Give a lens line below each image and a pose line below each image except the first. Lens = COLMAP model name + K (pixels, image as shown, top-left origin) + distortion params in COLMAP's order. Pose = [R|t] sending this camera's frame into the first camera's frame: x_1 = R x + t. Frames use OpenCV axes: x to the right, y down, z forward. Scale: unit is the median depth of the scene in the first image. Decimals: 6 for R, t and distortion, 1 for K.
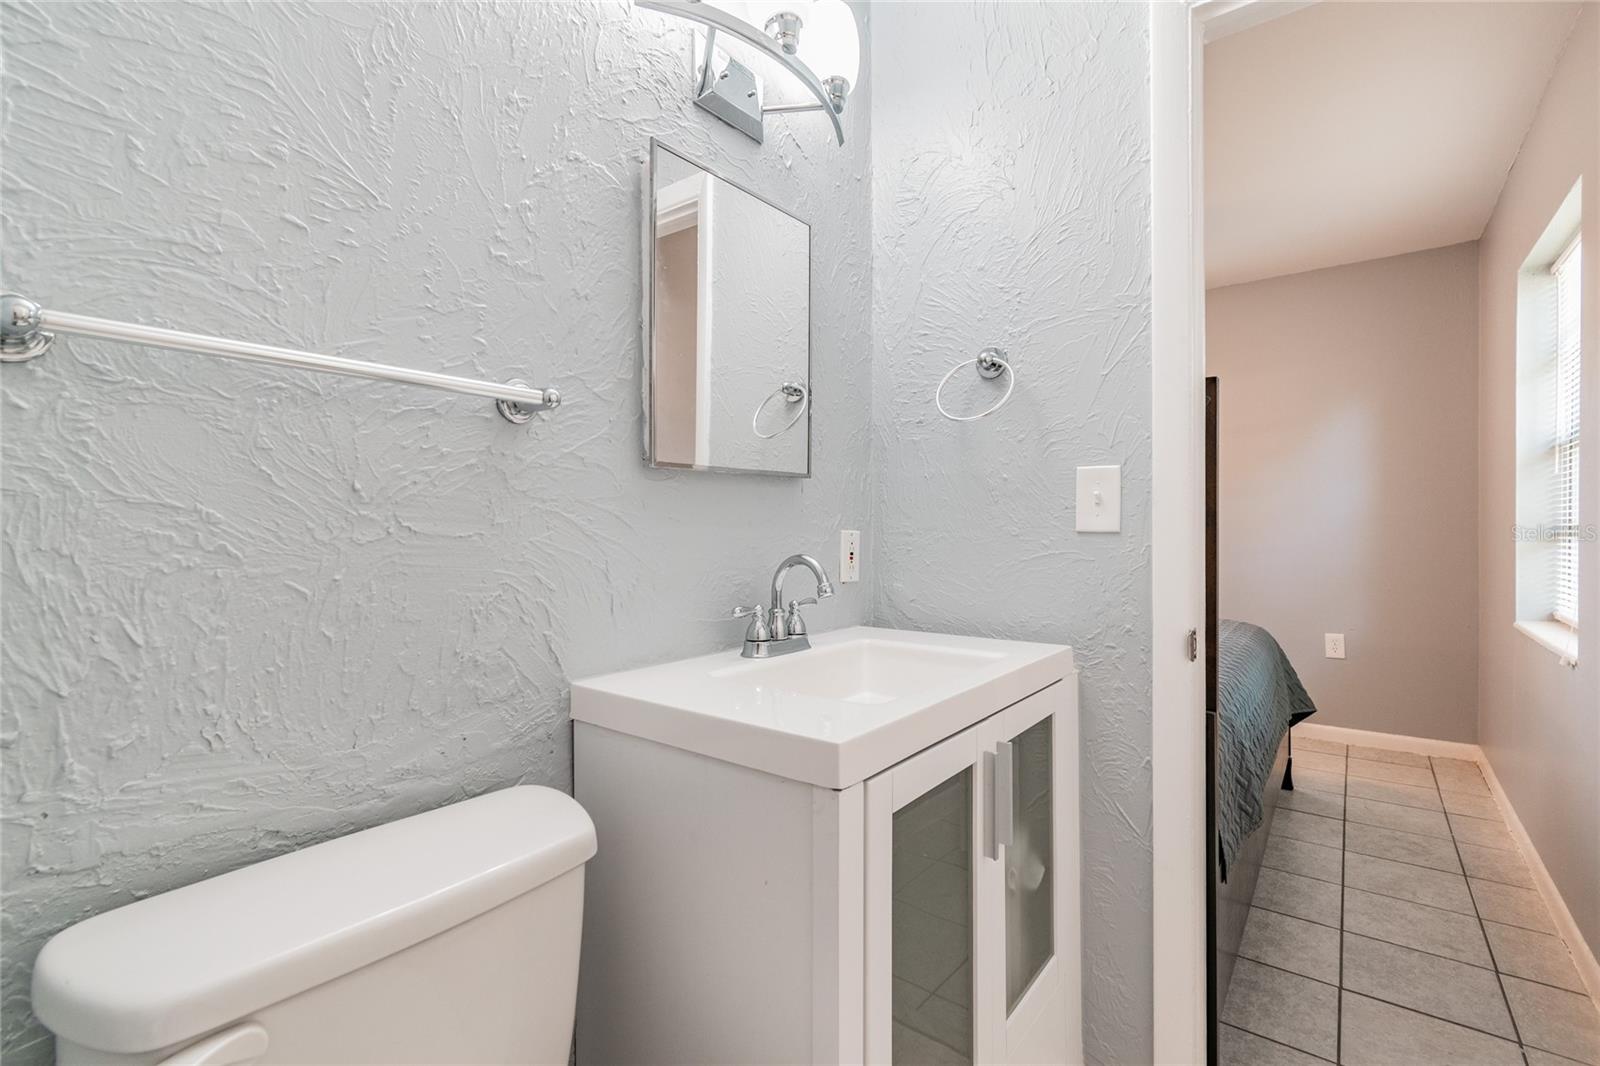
lens RADIAL K [[714.8, 0, 800.2], [0, 714.8, 528.8], [0, 0, 1]] dist [0.000213, -0.000118]
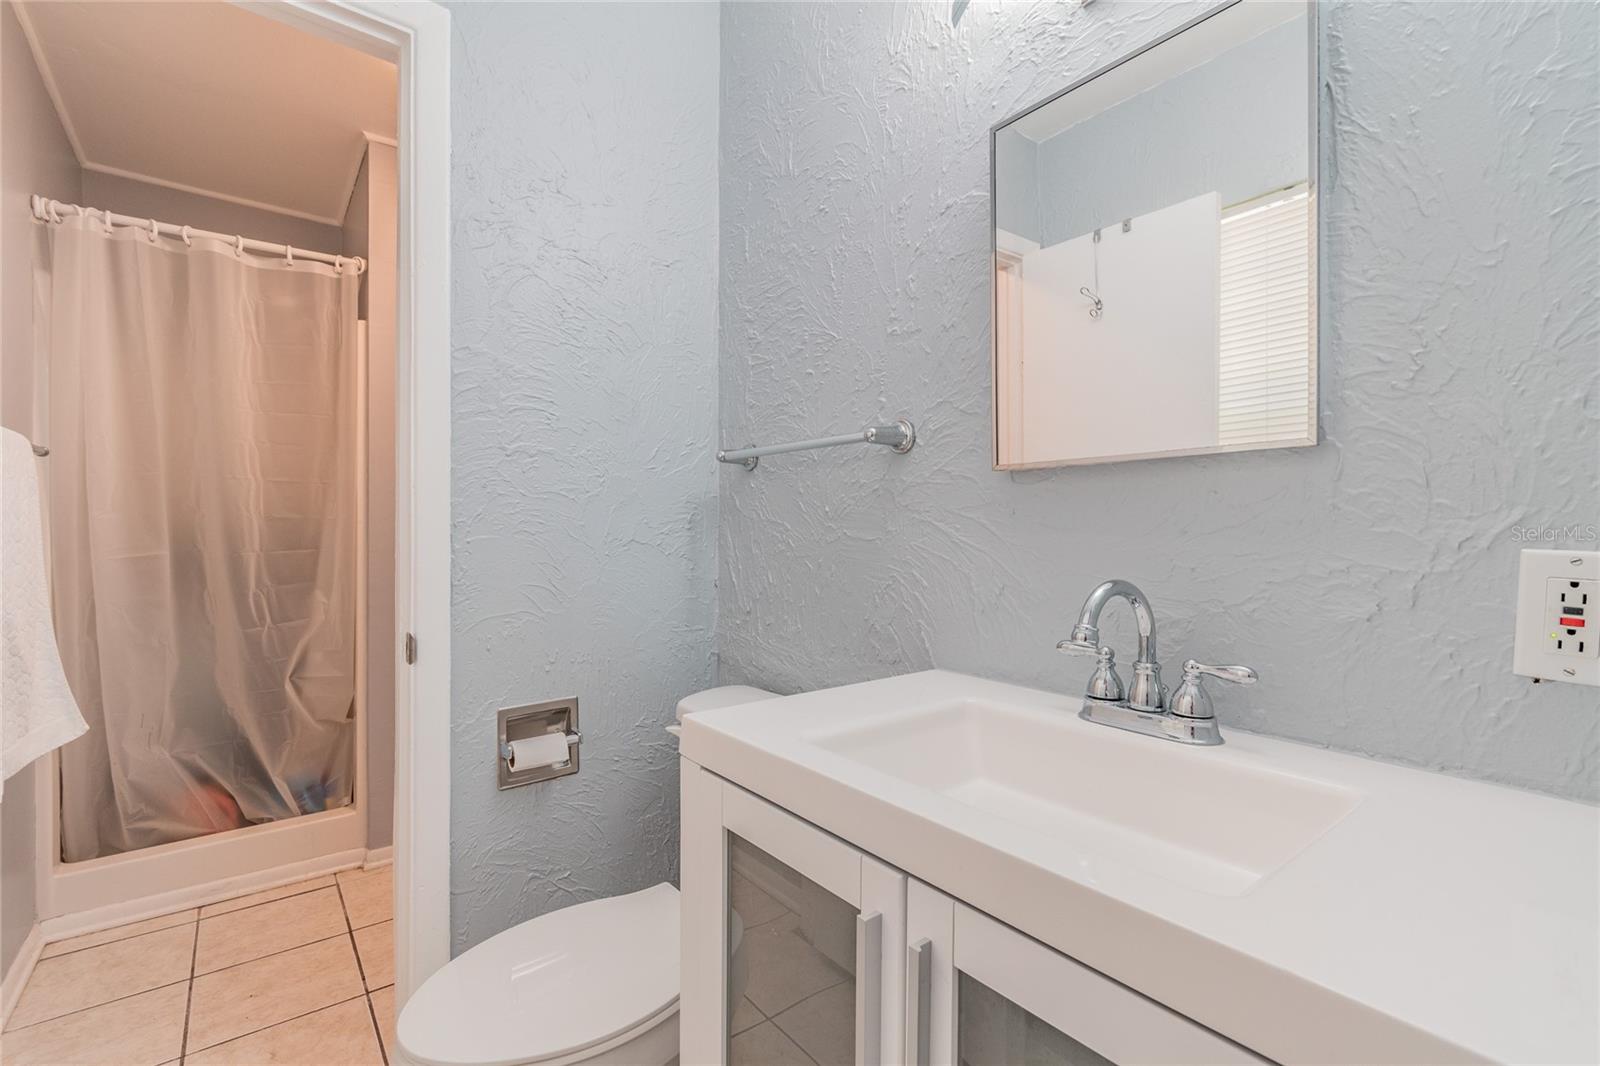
lens RADIAL K [[714.8, 0, 800.1], [0, 714.8, 533.3], [0, 0, 1]] dist [0.000213, -0.000118]
pose [[-0.237813, 0.005136, -0.971297, 0.902489], [-0.006614, 0.999954, 0.006907, -0.010584], [0.971289, 0.008067, -0.237768, 1.125487]]
